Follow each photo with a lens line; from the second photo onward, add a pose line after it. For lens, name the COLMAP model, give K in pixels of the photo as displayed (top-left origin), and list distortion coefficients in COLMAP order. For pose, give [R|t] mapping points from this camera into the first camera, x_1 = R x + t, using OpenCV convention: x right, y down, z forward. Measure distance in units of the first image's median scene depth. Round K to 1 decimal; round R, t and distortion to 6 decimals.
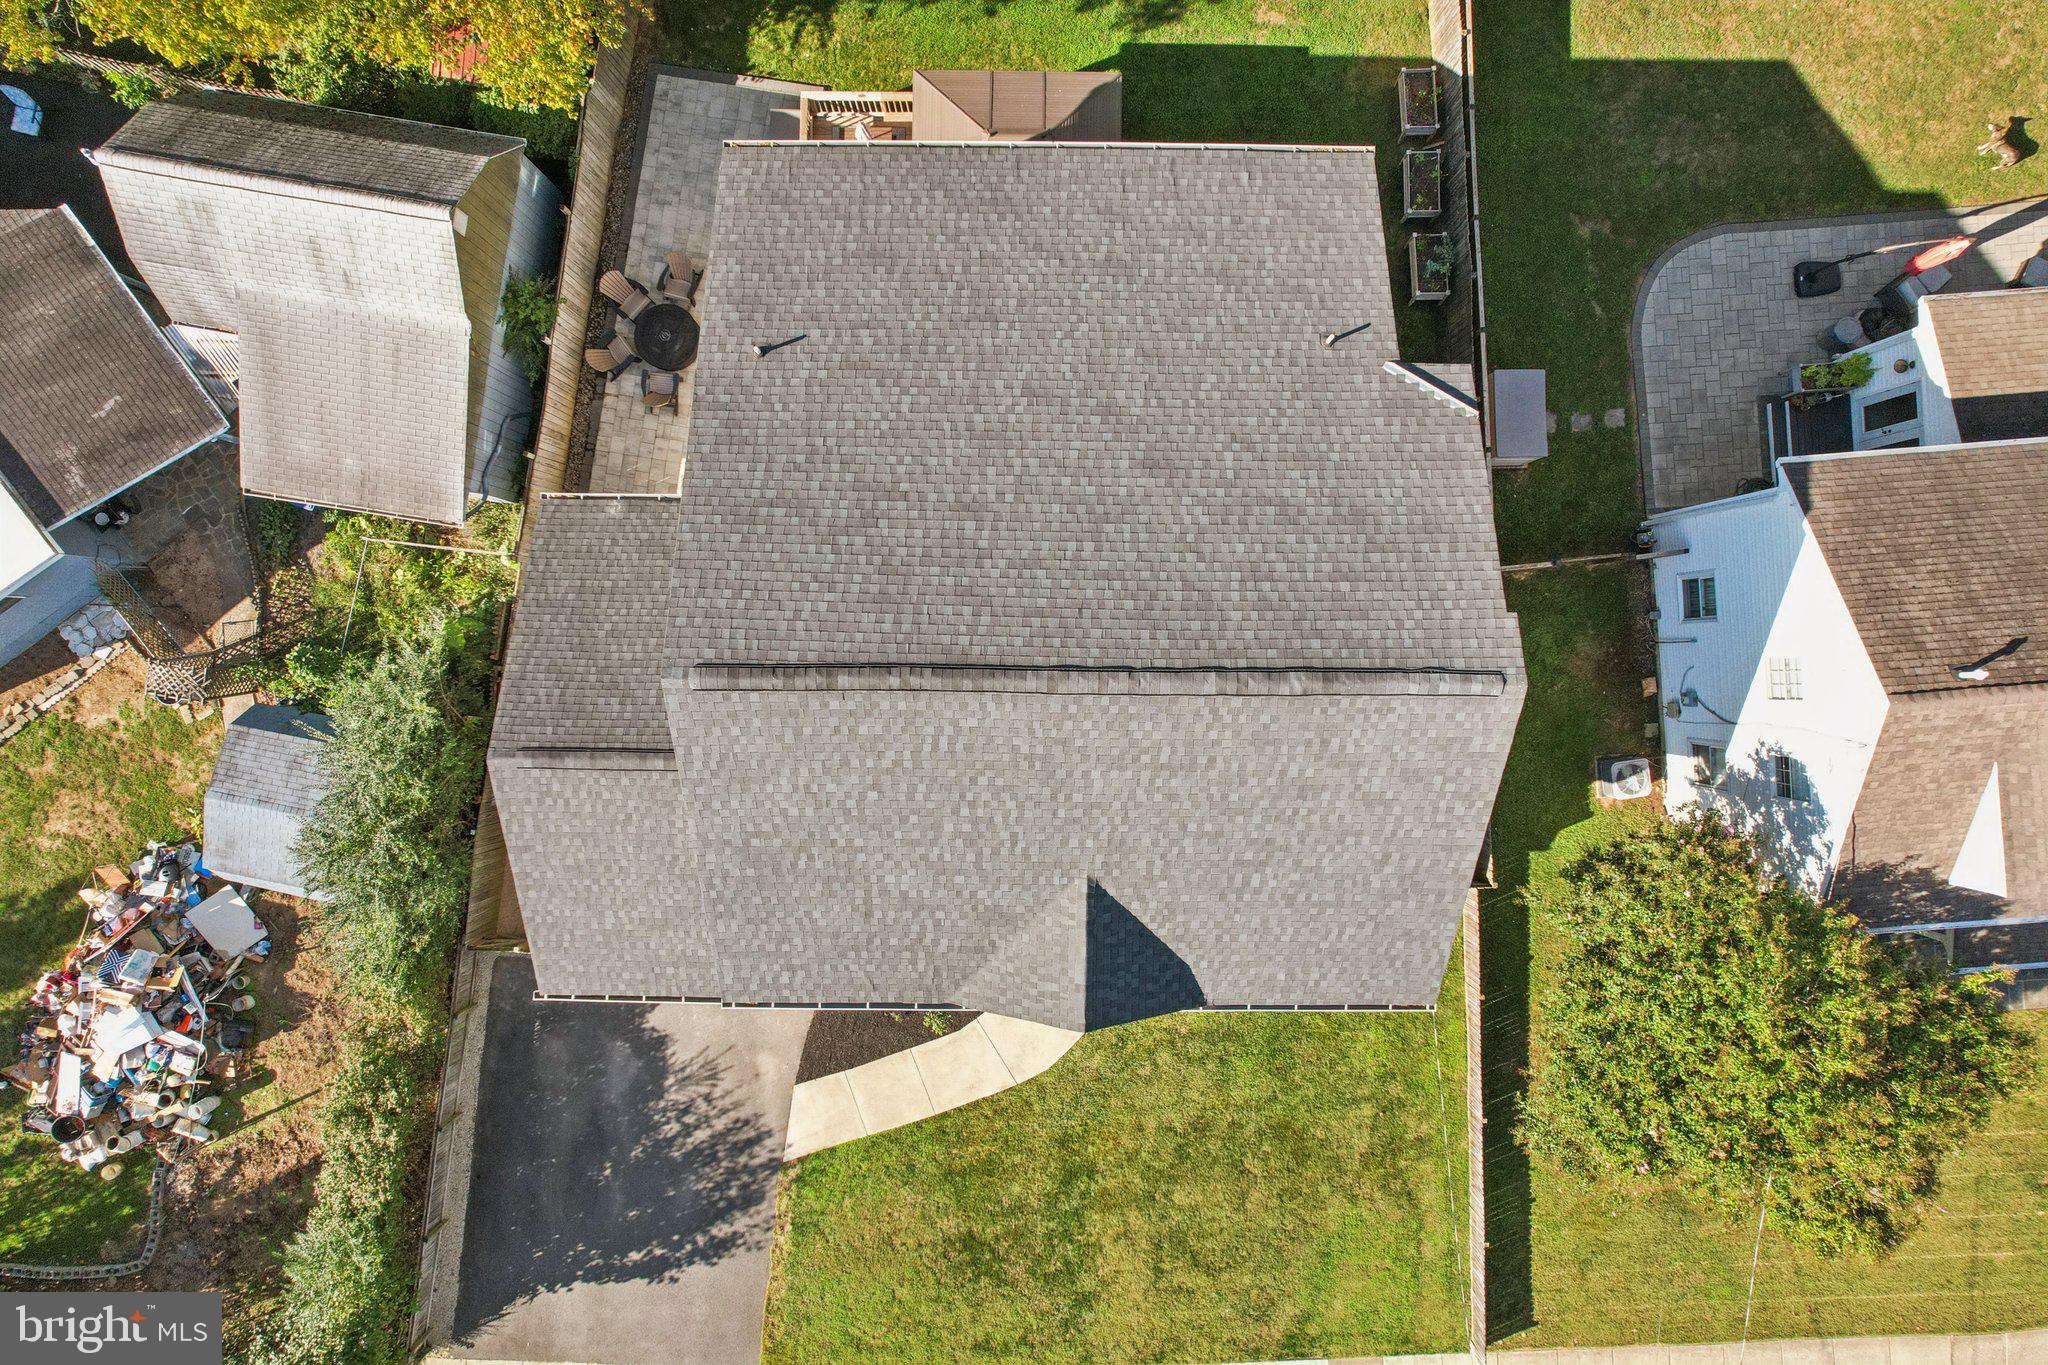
lens RADIAL K [[1300.0, 0, 1021.2], [0, 1300.0, 685.7], [0, 0, 1]] dist [-0.059979, 0.057009]
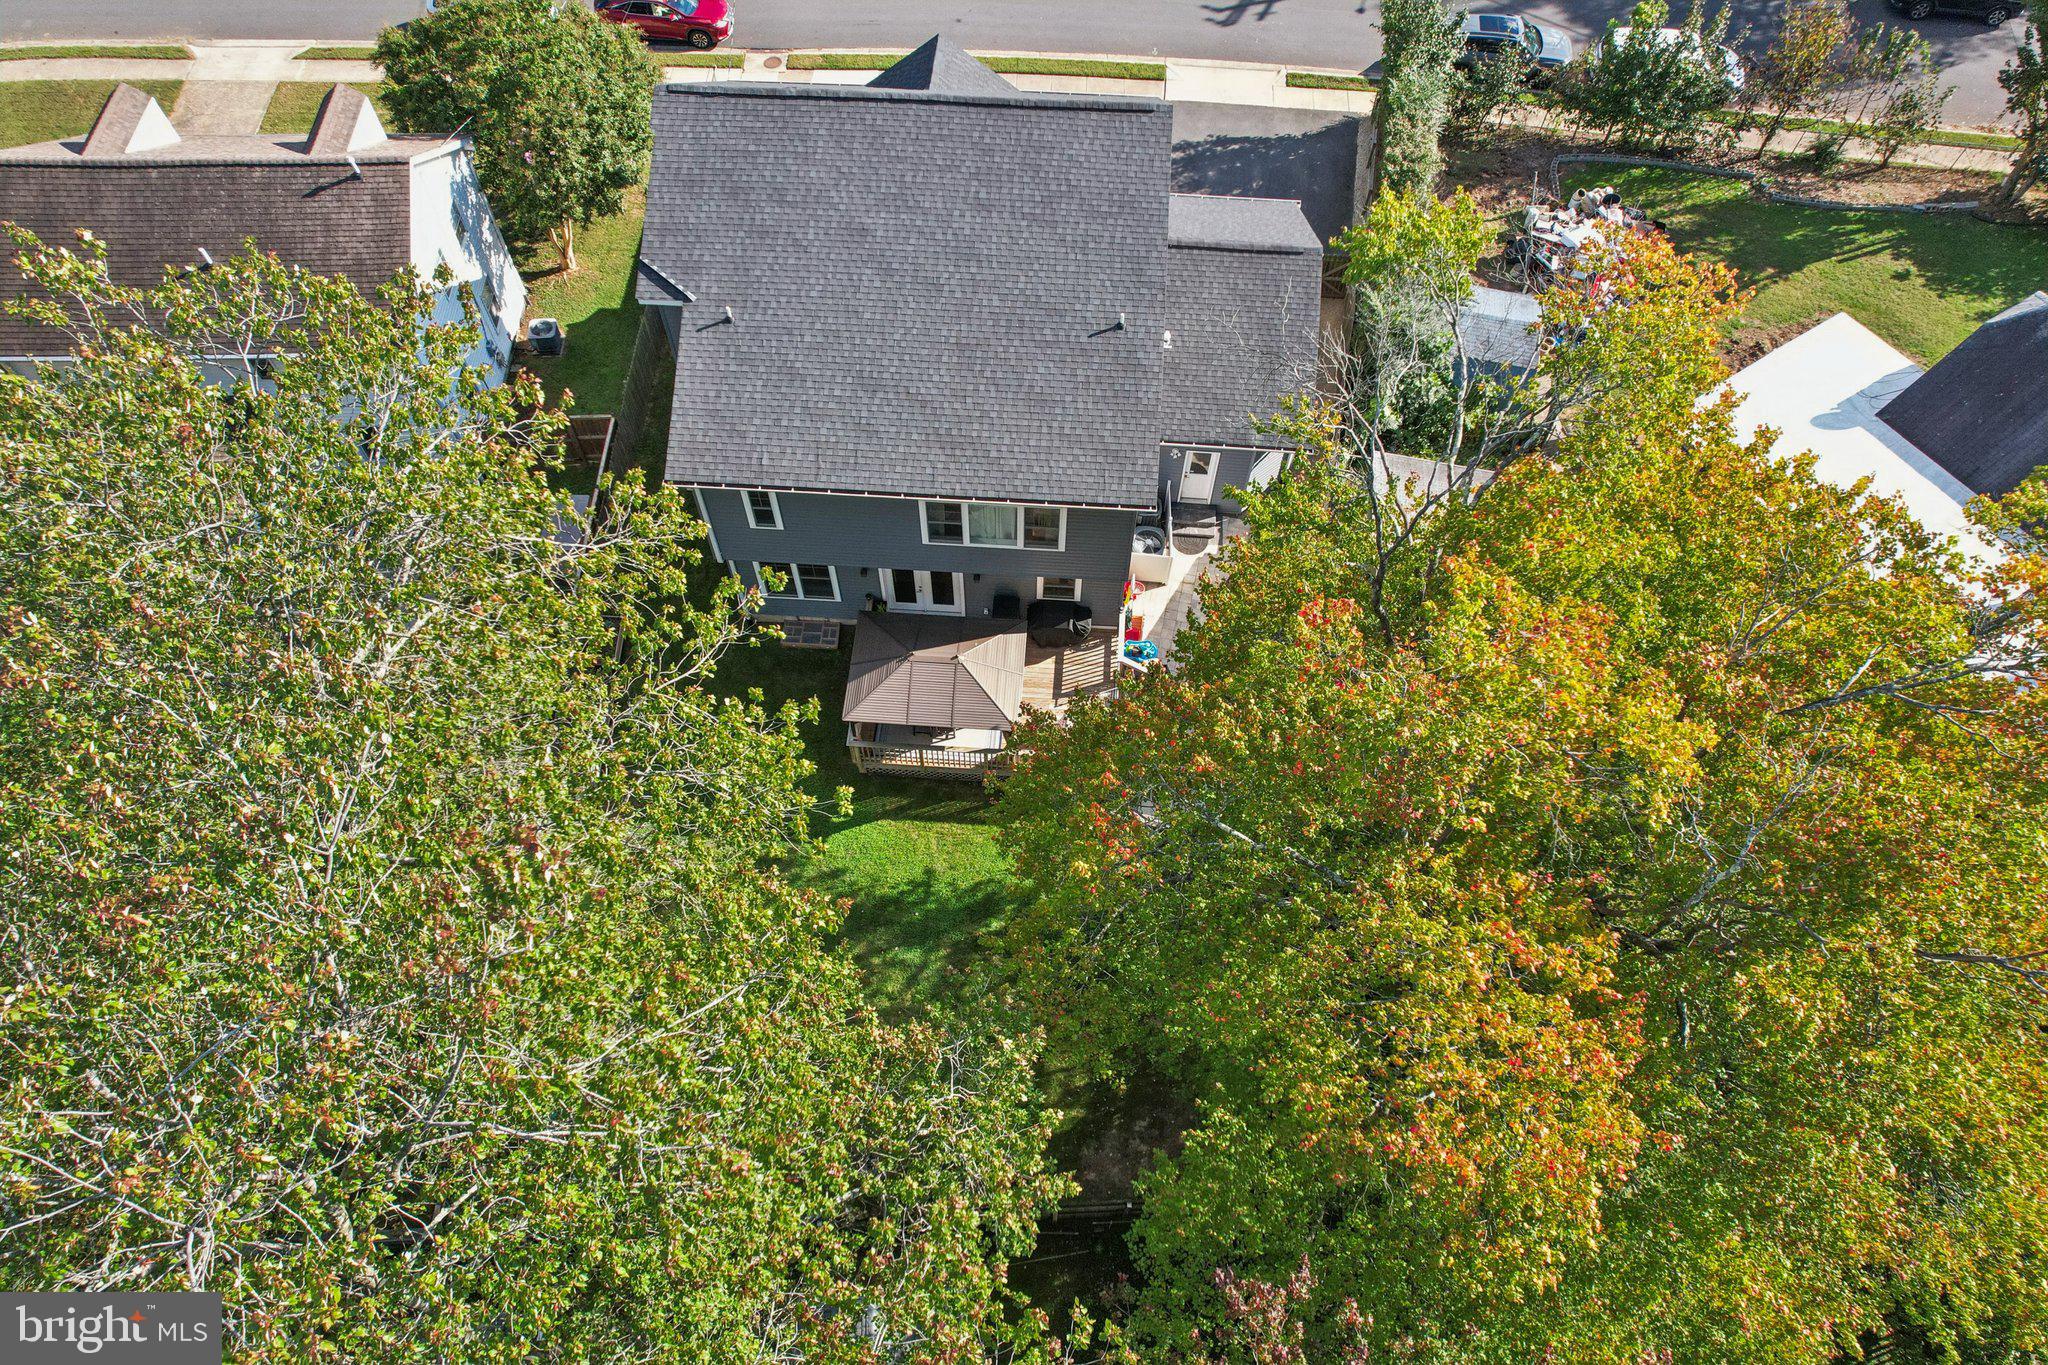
lens RADIAL K [[1300.0, 0, 1021.2], [0, 1300.0, 685.7], [0, 0, 1]] dist [-0.059979, 0.057009]
pose [[-0.998436, -0.052728, 0.018575, -0.103911], [0.055103, -0.872180, 0.486071, -0.992606], [-0.009429, 0.486335, 0.873722, -0.050484]]
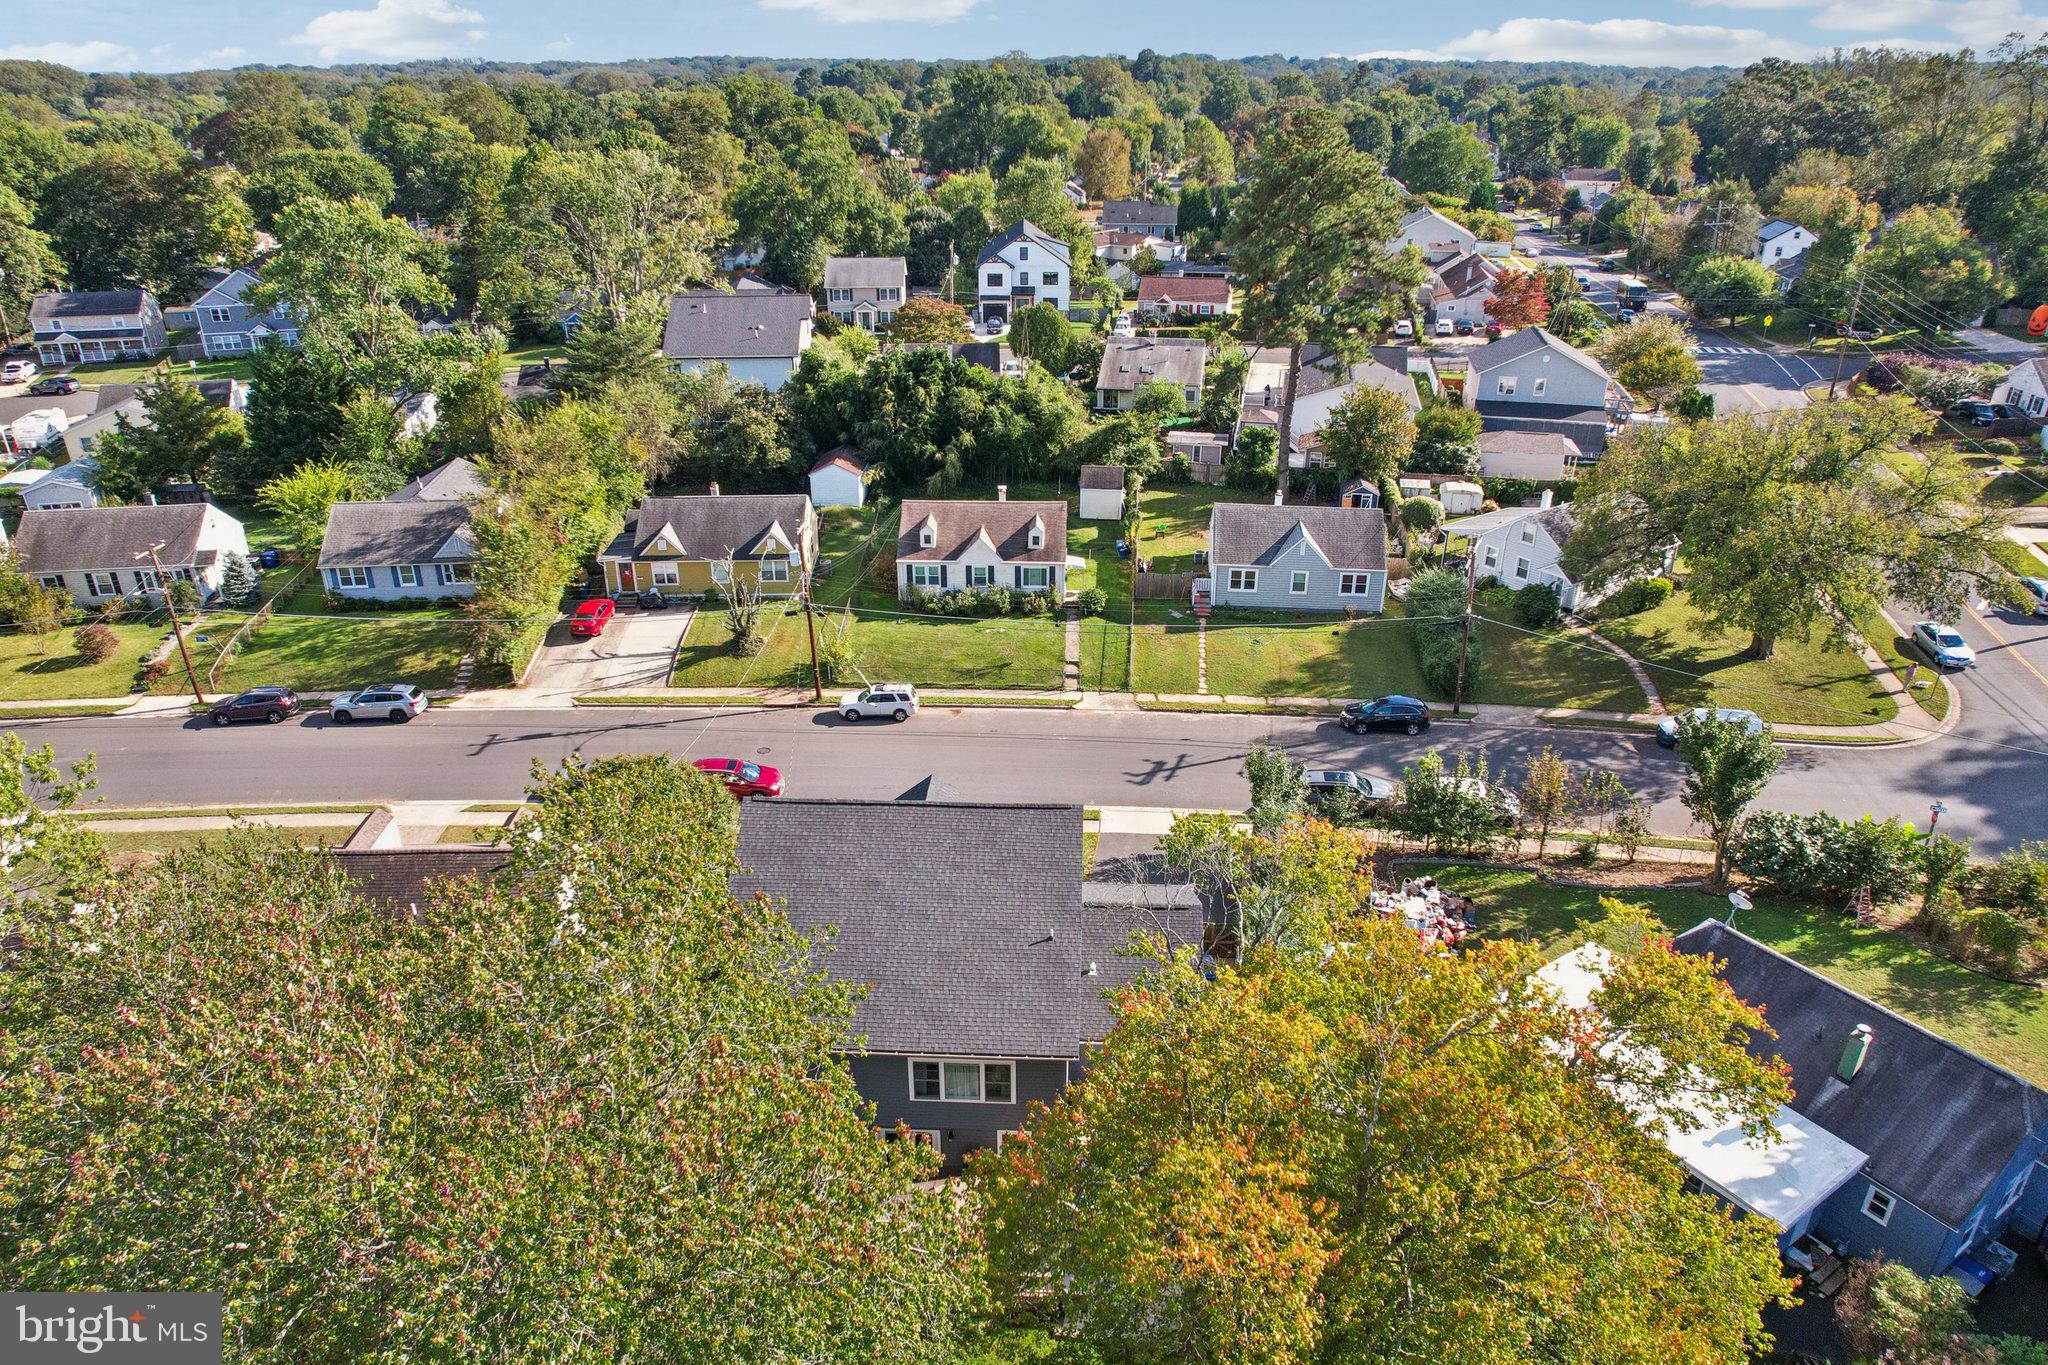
lens RADIAL K [[1318.4, 0, 1024.0], [0, 1318.4, 682.5], [0, 0, 1]] dist [-0.052714, 0.000782]
pose [[-0.999081, -0.019874, 0.037987, -0.173245], [0.042866, -0.447909, 0.893051, -1.488929], [-0.000734, 0.893858, 0.448349, -0.244449]]
